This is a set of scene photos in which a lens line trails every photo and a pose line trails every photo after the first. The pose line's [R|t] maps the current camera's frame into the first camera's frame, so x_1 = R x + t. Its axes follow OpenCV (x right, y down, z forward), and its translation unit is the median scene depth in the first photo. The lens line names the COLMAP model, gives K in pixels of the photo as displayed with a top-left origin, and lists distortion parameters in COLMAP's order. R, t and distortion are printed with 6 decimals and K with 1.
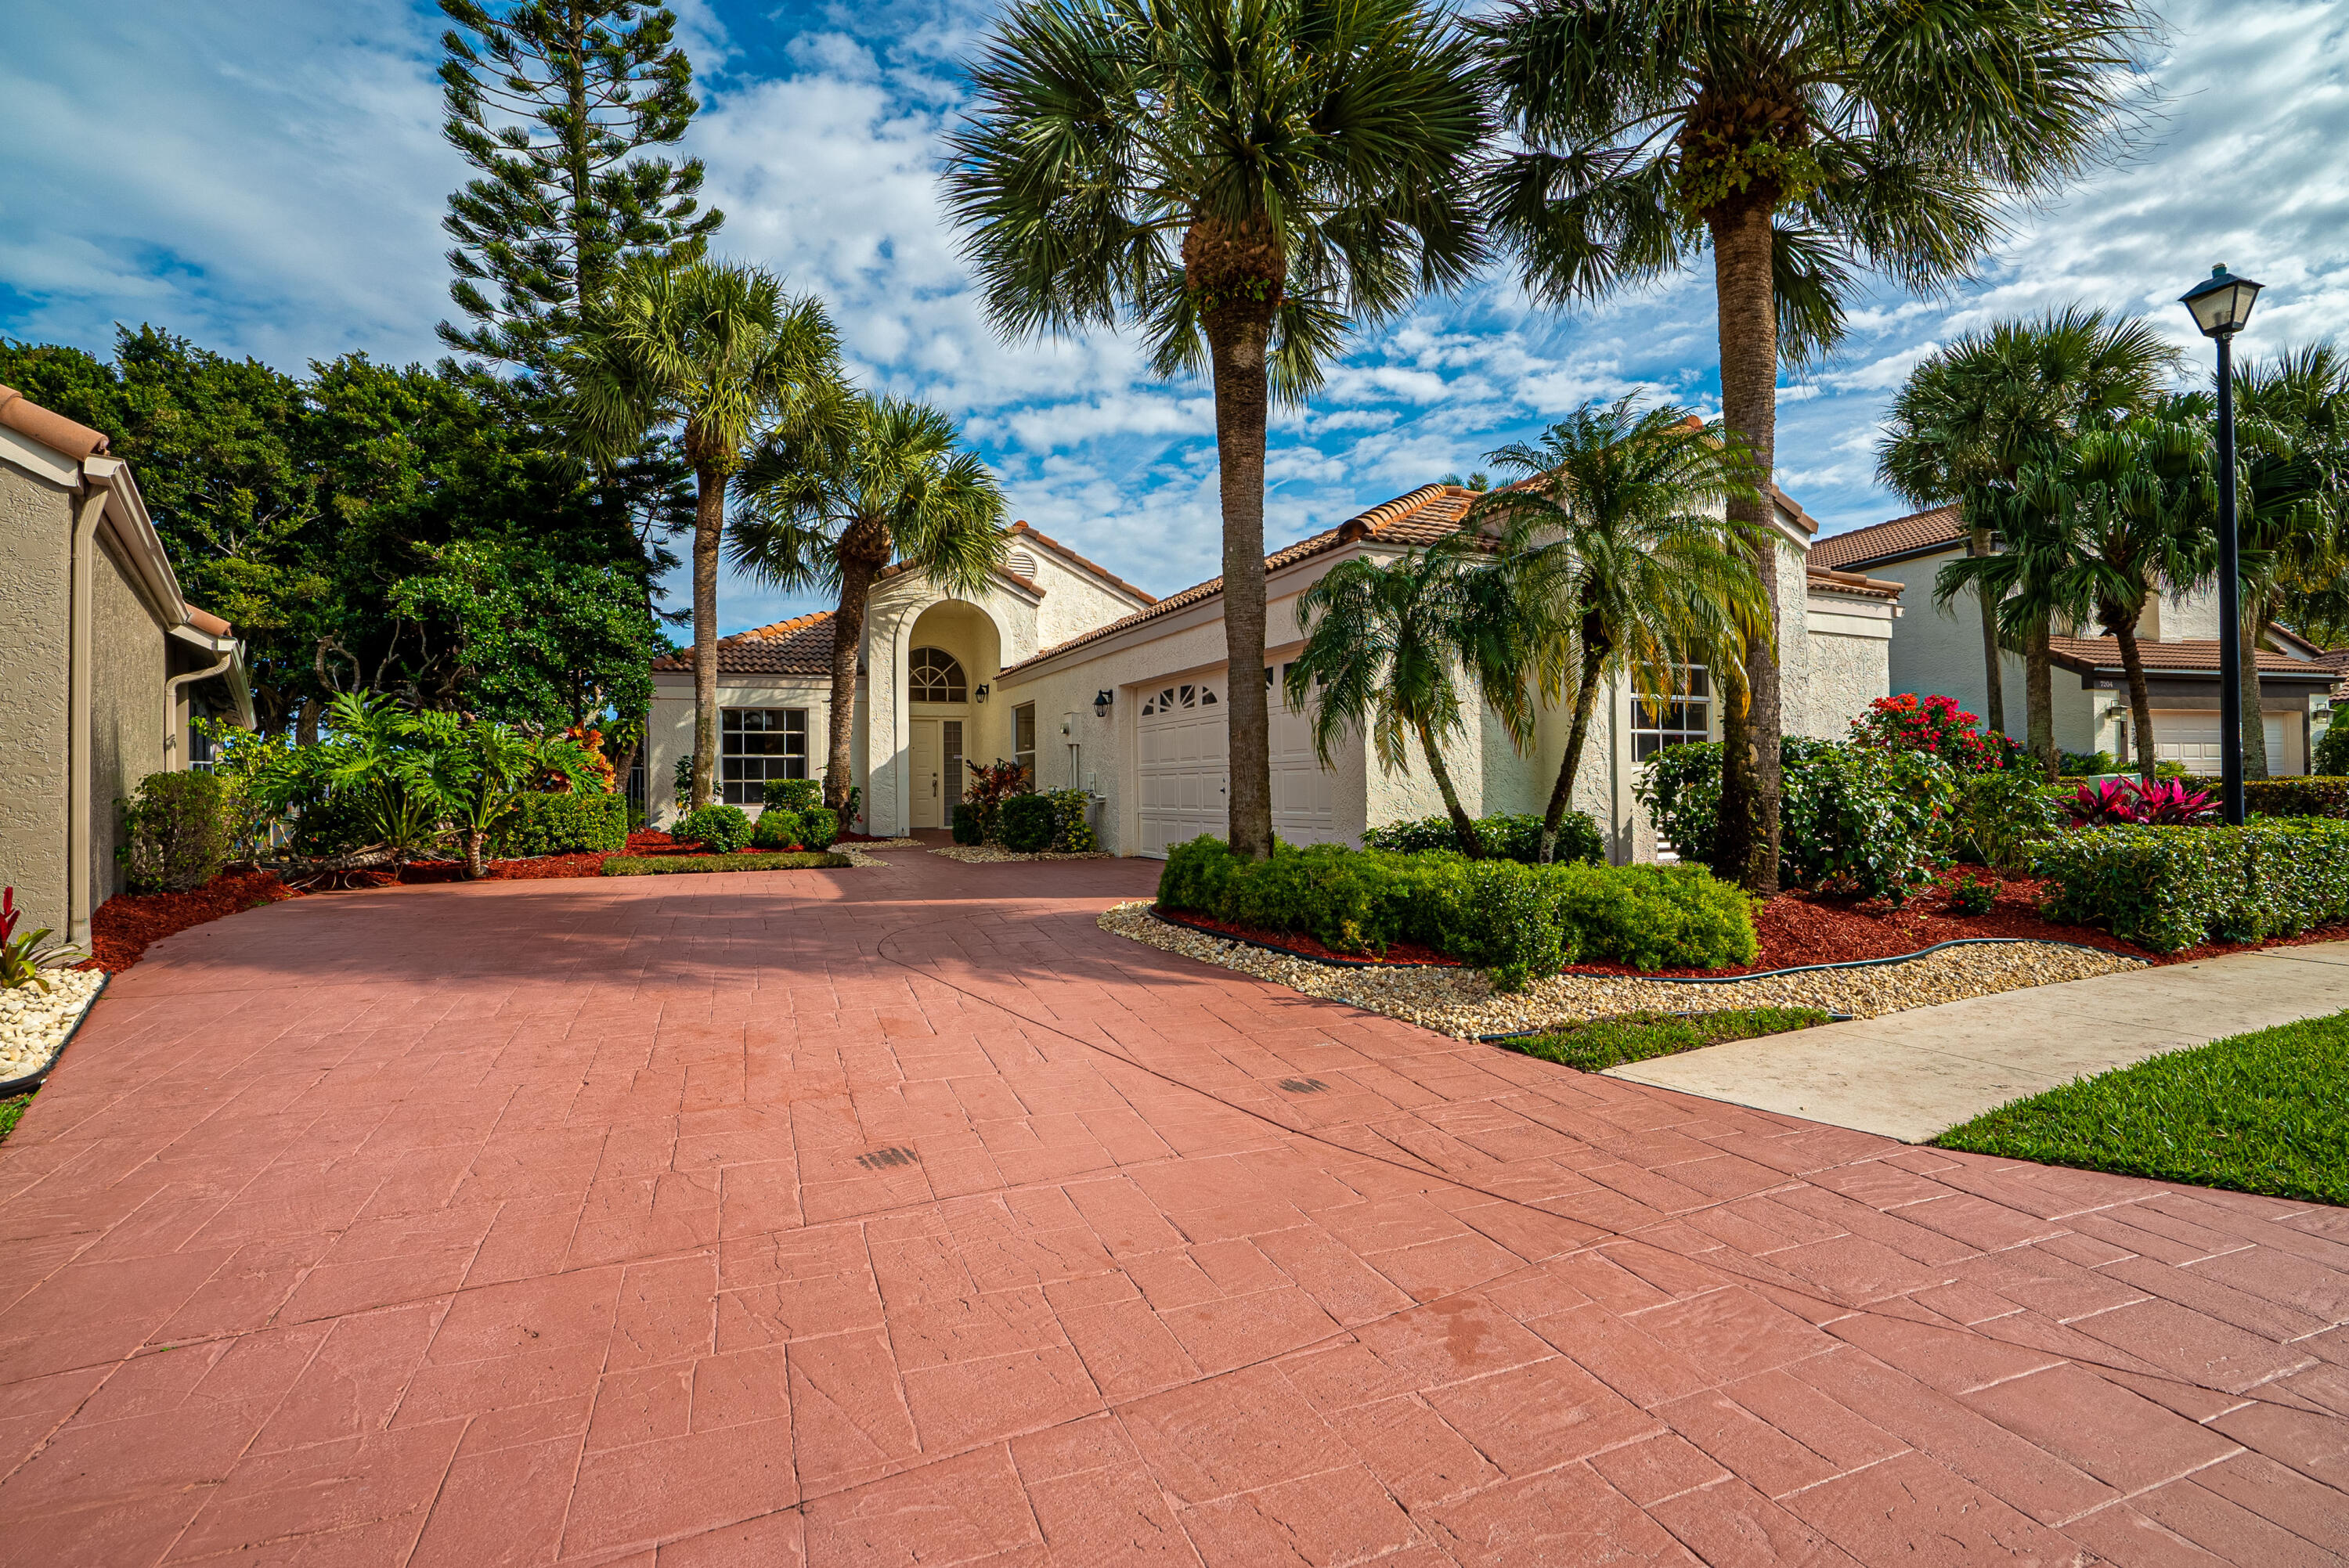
lens RADIAL K [[1084.8, 0, 1171.5], [0, 1084.8, 784.5], [0, 0, 1]] dist [-0.039685, 0.002058]
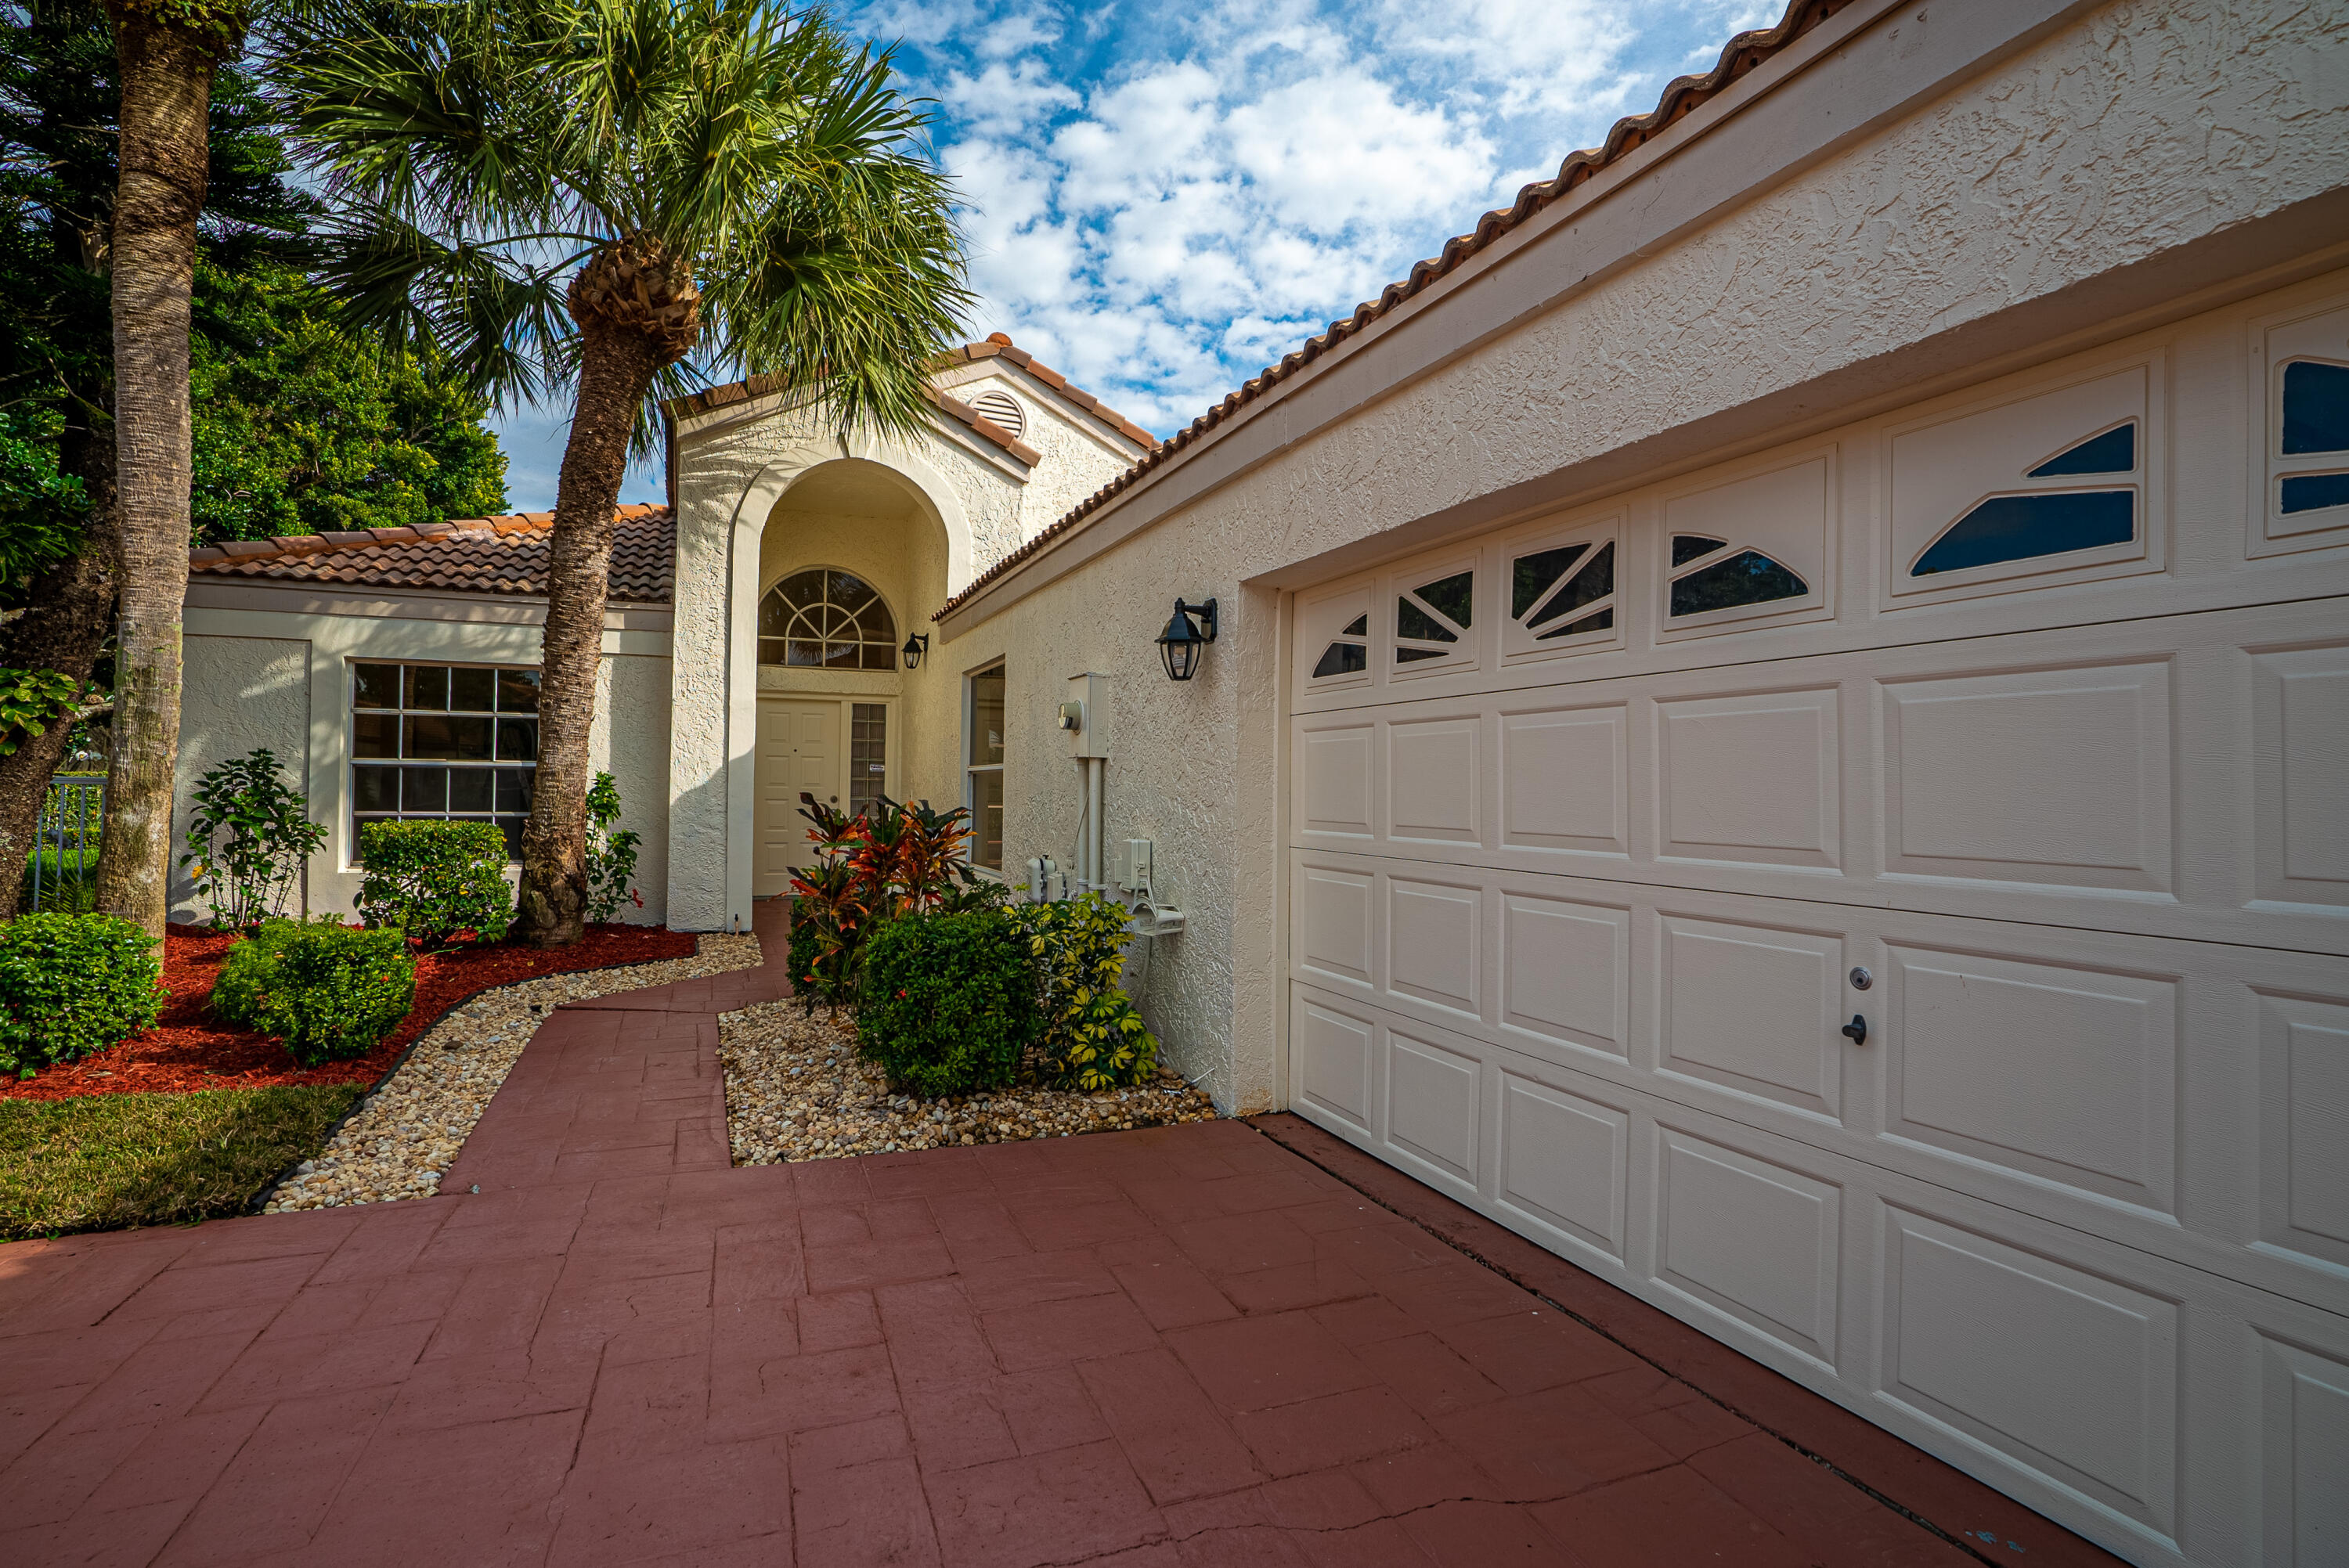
lens RADIAL K [[1084.8, 0, 1177.3], [0, 1084.8, 787.4], [0, 0, 1]] dist [-0.039685, 0.002058]
pose [[0.999737, 0.022909, 0.001152, -0.049907], [-0.022912, 0.999733, 0.002963, -0.023785], [-0.001083, -0.002988, 0.999995, 0.512083]]
